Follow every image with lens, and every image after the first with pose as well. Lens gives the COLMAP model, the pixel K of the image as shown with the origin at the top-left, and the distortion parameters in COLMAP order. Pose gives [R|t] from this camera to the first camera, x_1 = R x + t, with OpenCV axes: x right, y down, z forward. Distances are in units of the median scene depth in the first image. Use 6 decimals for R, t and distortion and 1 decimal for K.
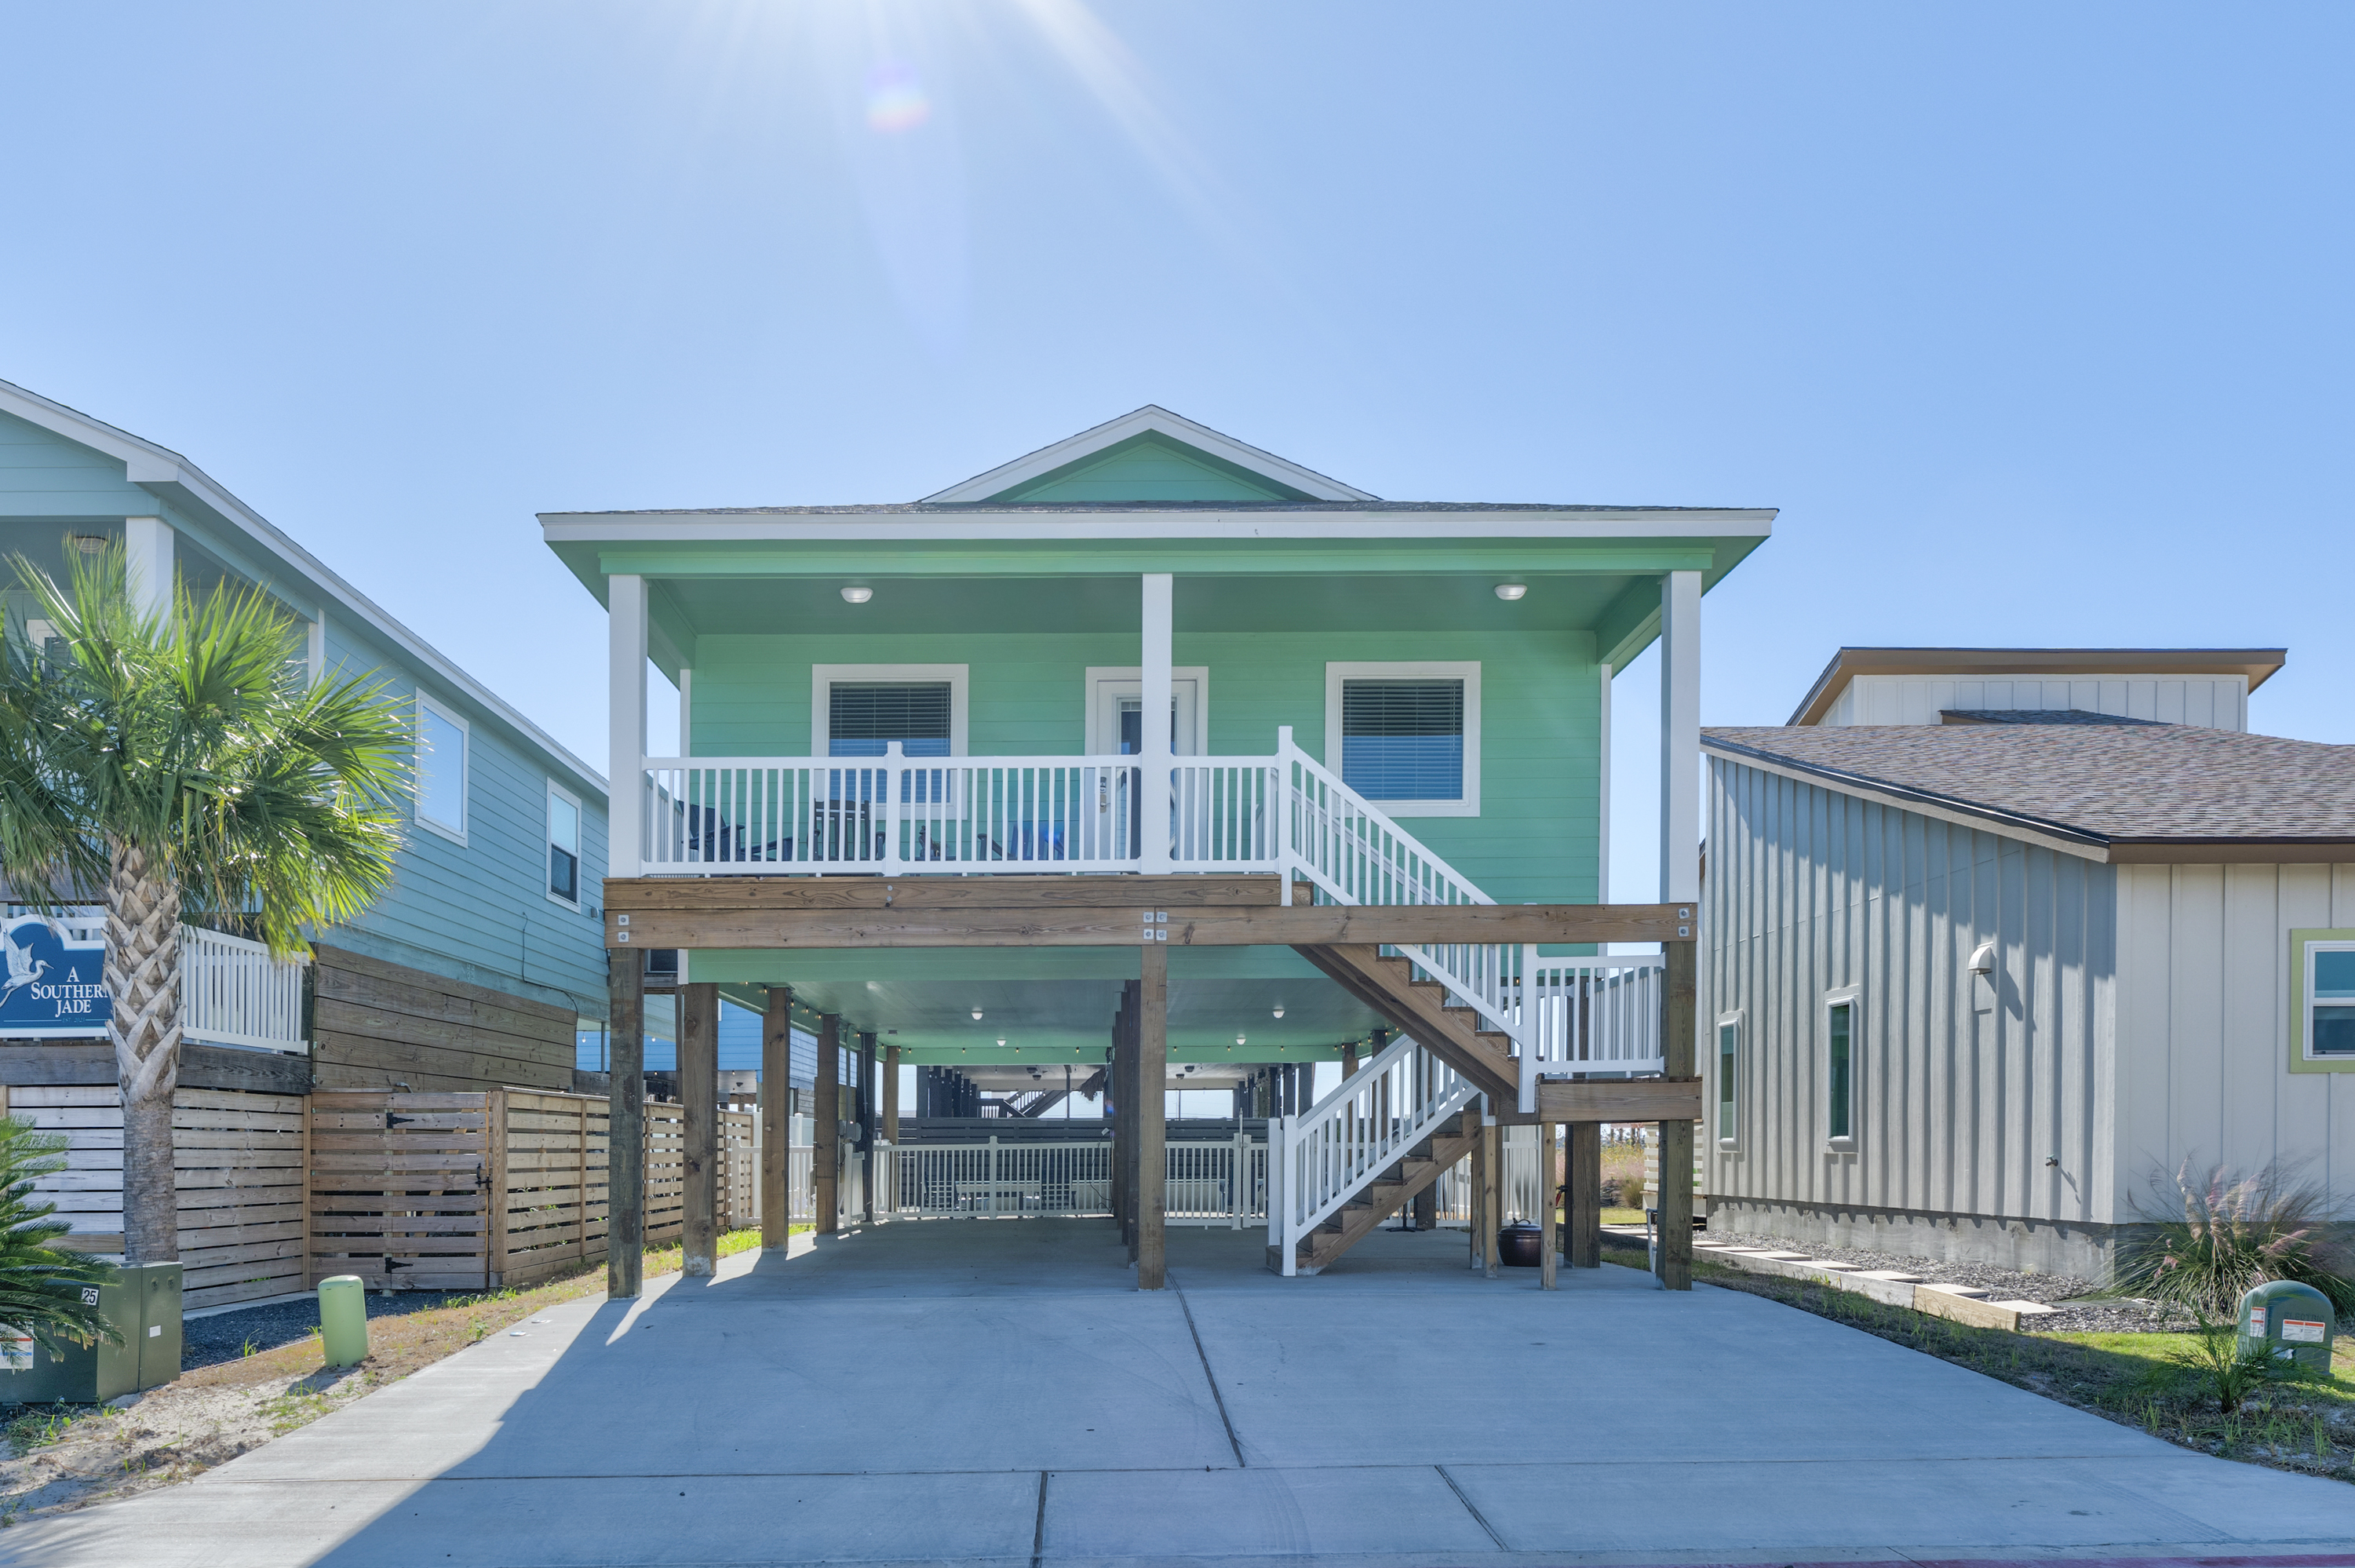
lens RADIAL K [[957.4, 0, 1171.2], [0, 957.4, 795.1], [0, 0, 1]] dist [-0.001424, -0.000010]
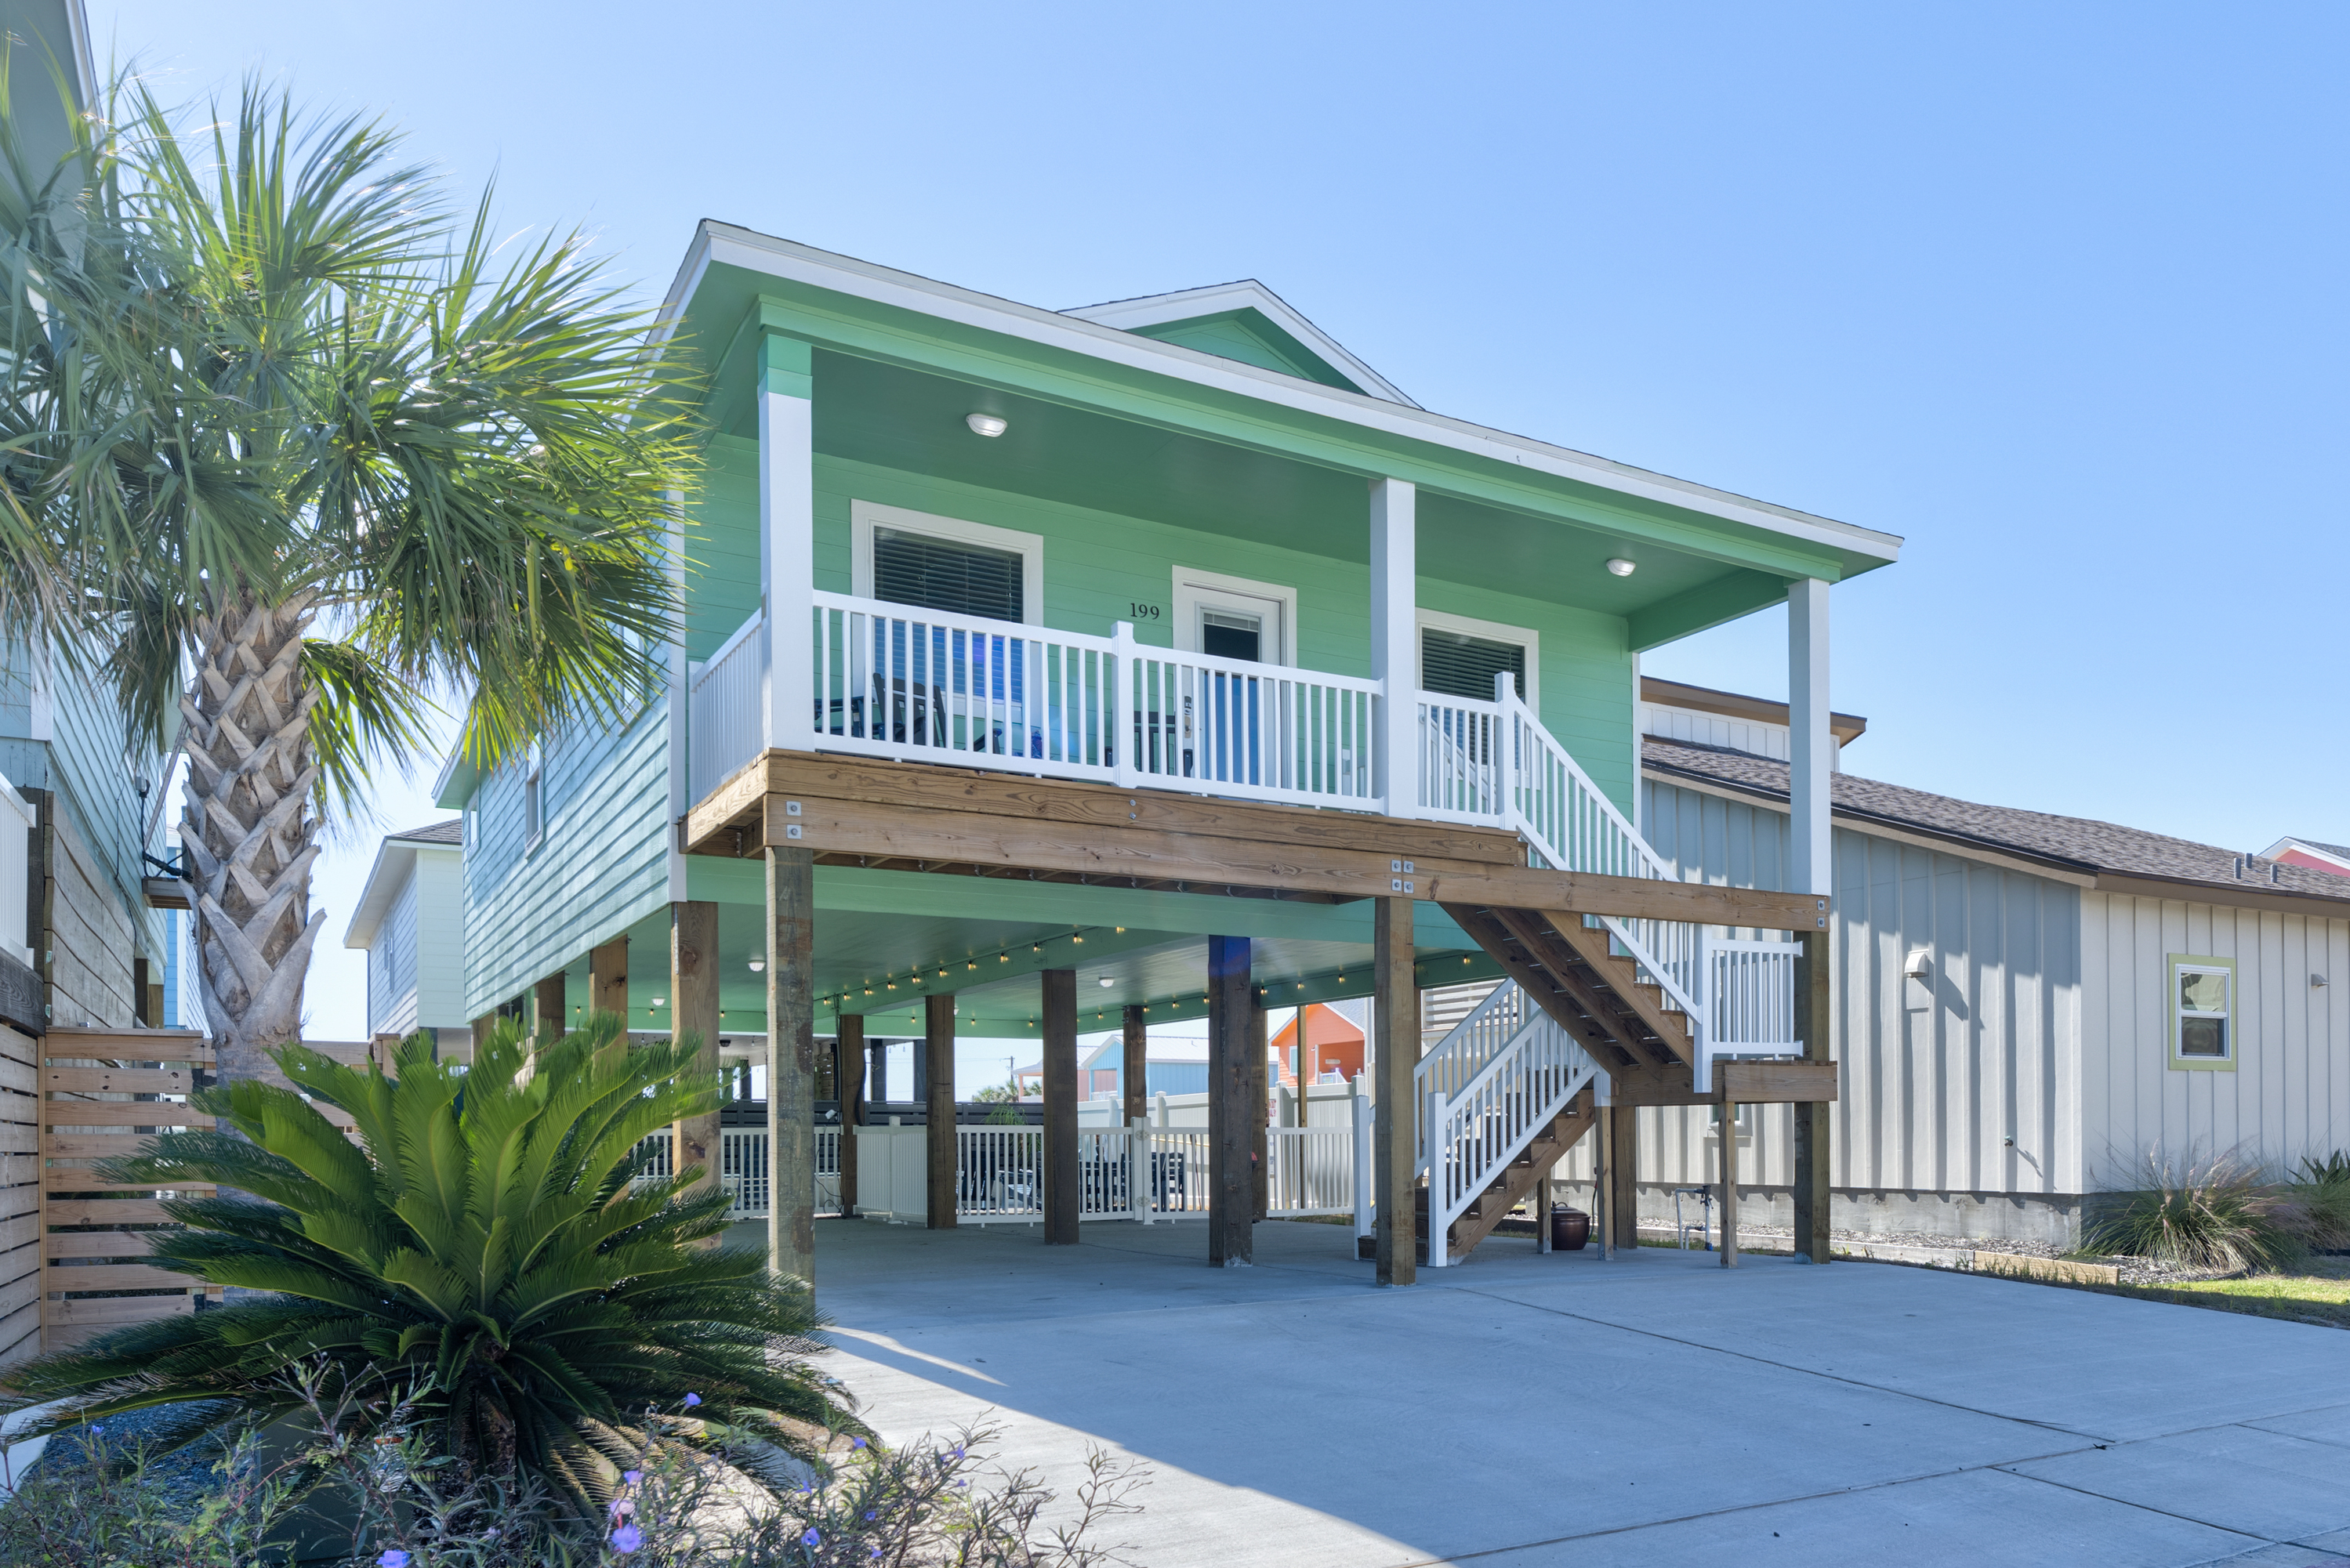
lens RADIAL K [[1079.4, 0, 1174.8], [0, 1079.4, 753.0], [0, 0, 1]] dist [0.001237, -0.000324]
pose [[0.935069, 0.119626, 0.333668, -0.539467], [-0.123584, 0.992289, -0.009423, 0.056713], [-0.332223, -0.032425, 0.942643, 0.127392]]
